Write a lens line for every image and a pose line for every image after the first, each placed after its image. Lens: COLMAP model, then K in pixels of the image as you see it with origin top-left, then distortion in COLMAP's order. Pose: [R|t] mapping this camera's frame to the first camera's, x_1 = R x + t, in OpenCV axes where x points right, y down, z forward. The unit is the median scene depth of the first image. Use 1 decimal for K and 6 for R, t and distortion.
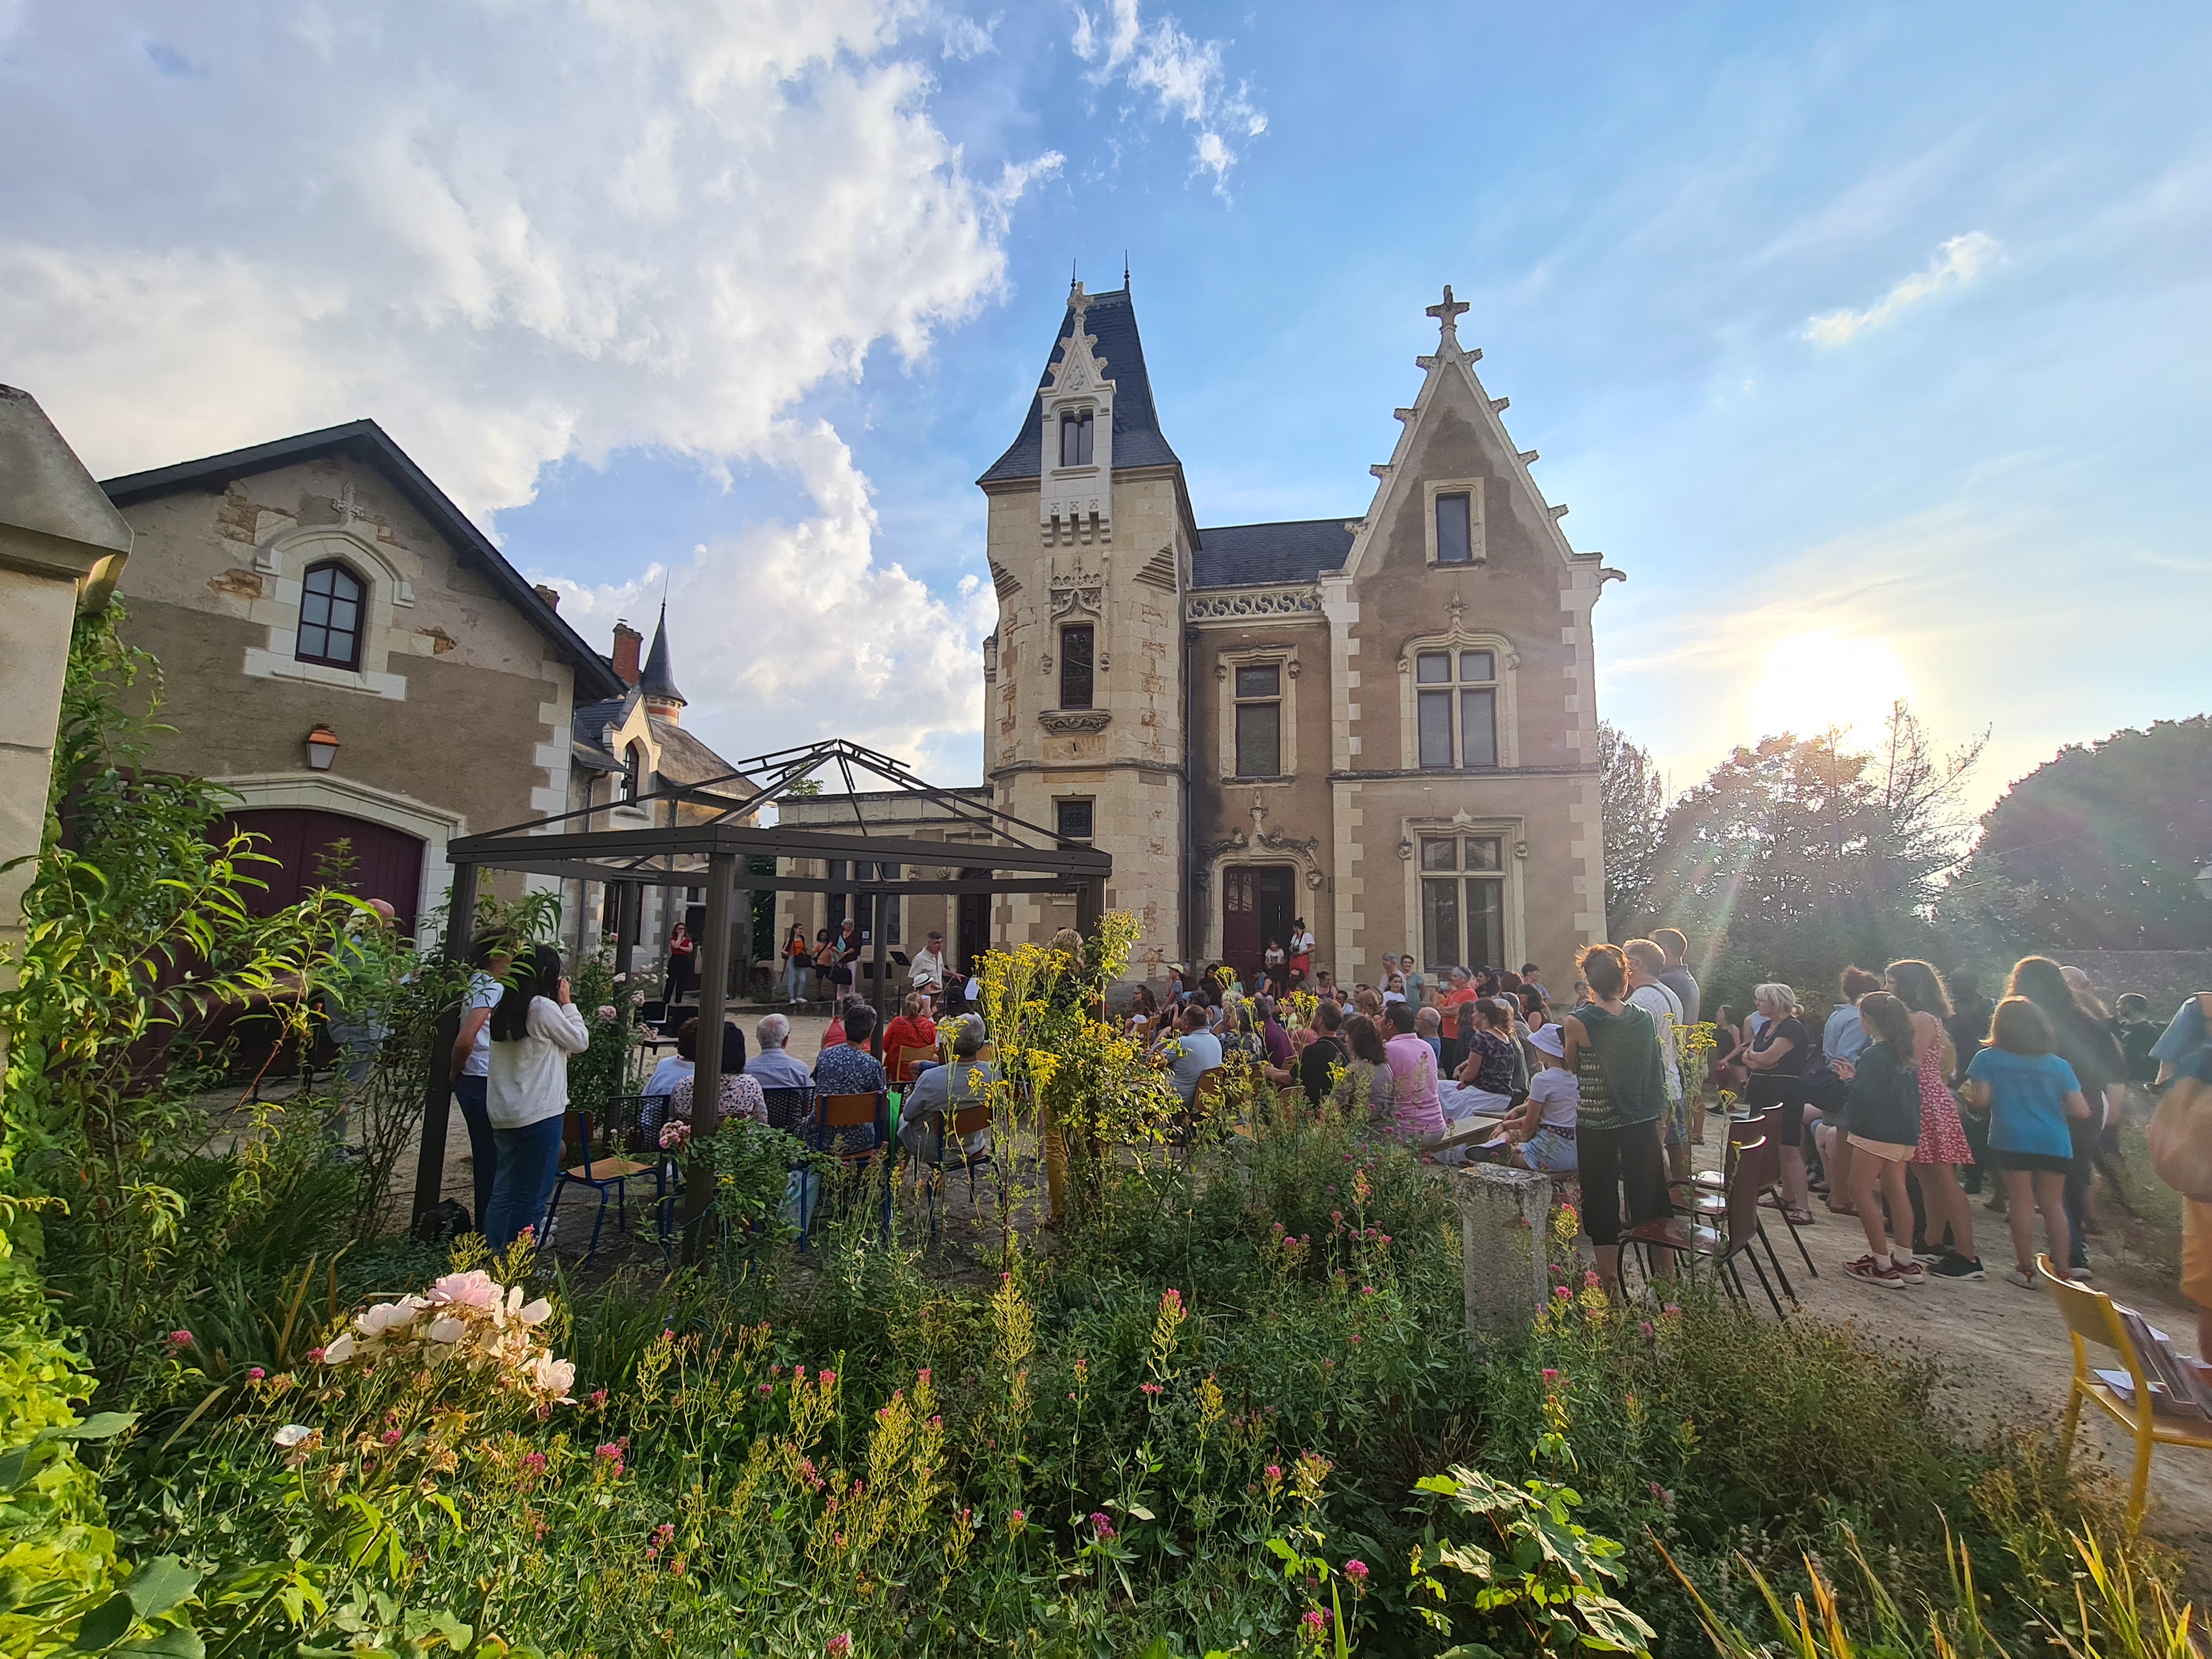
lens RADIAL K [[887.5, 0, 1094.4], [0, 887.5, 823.6], [0, 0, 1]] dist [0.002294, 0.000055]
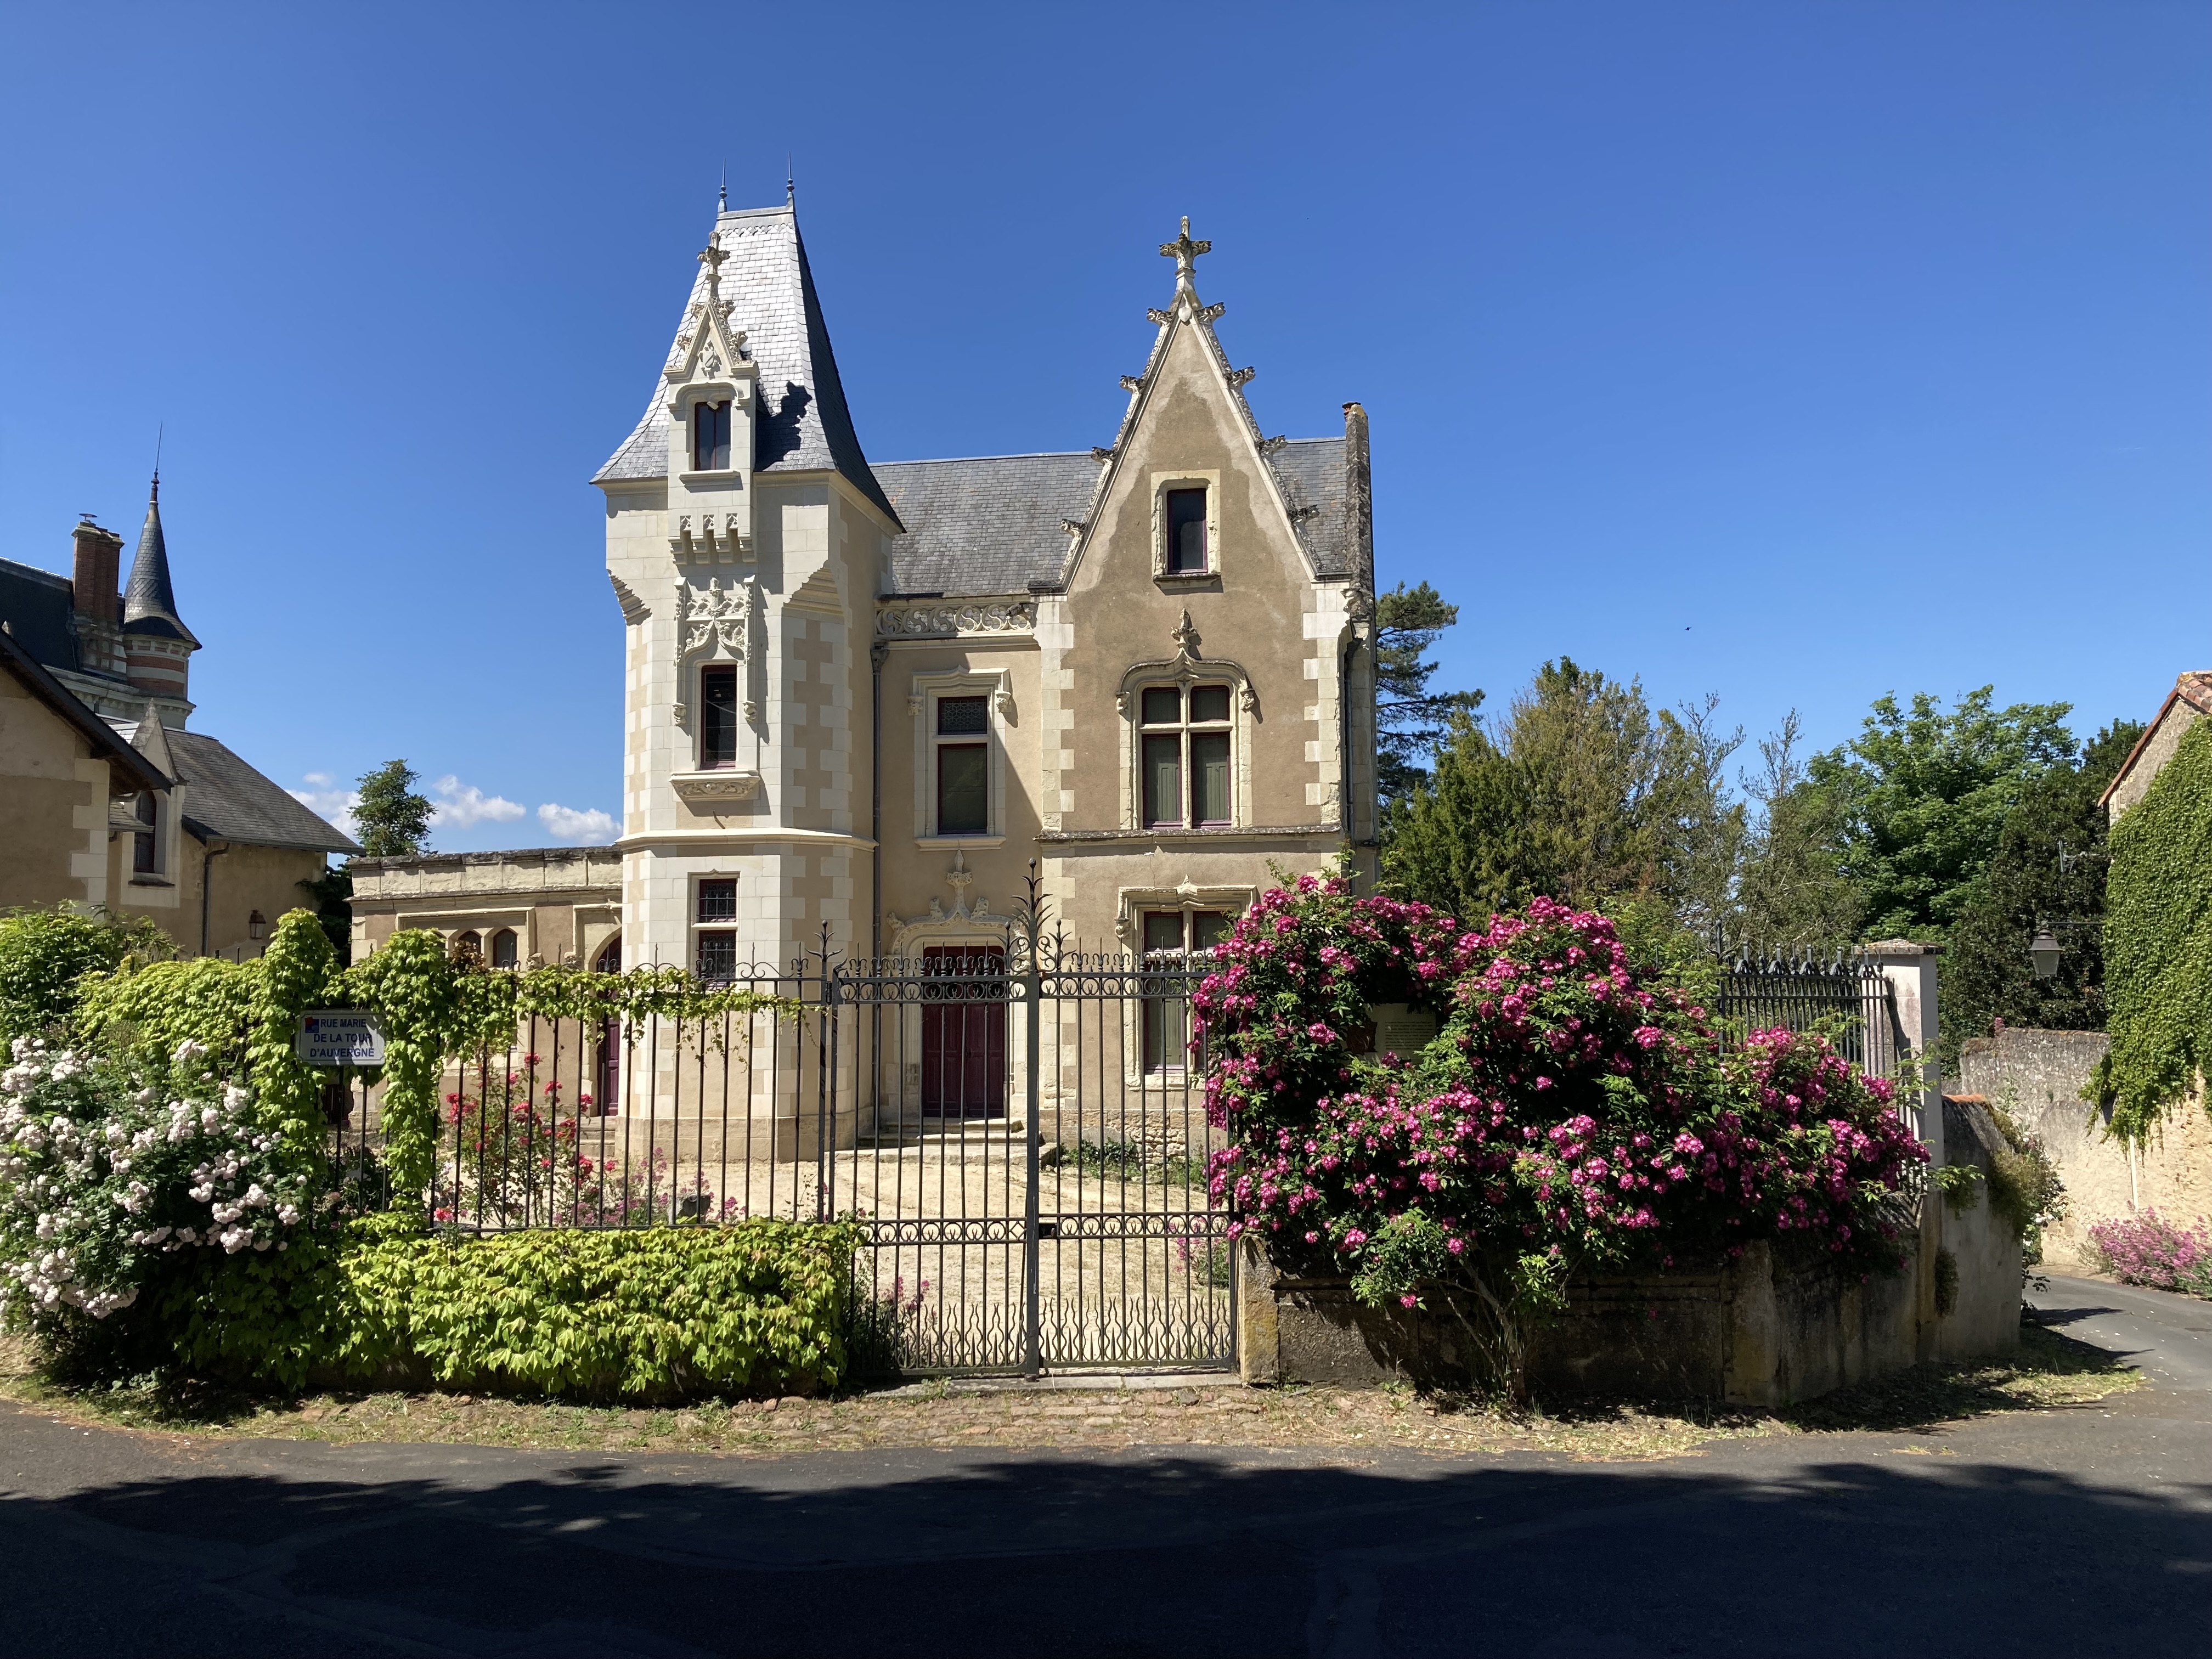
lens RADIAL K [[1773.9, 0, 1111.3], [0, 1773.9, 844.1], [0, 0, 1]] dist [0.046721, -0.038419]
pose [[0.998772, -0.017678, 0.046278, 0.257939], [0.015757, 0.999012, 0.041556, -0.115748], [-0.046966, -0.040776, 0.998064, -0.650762]]
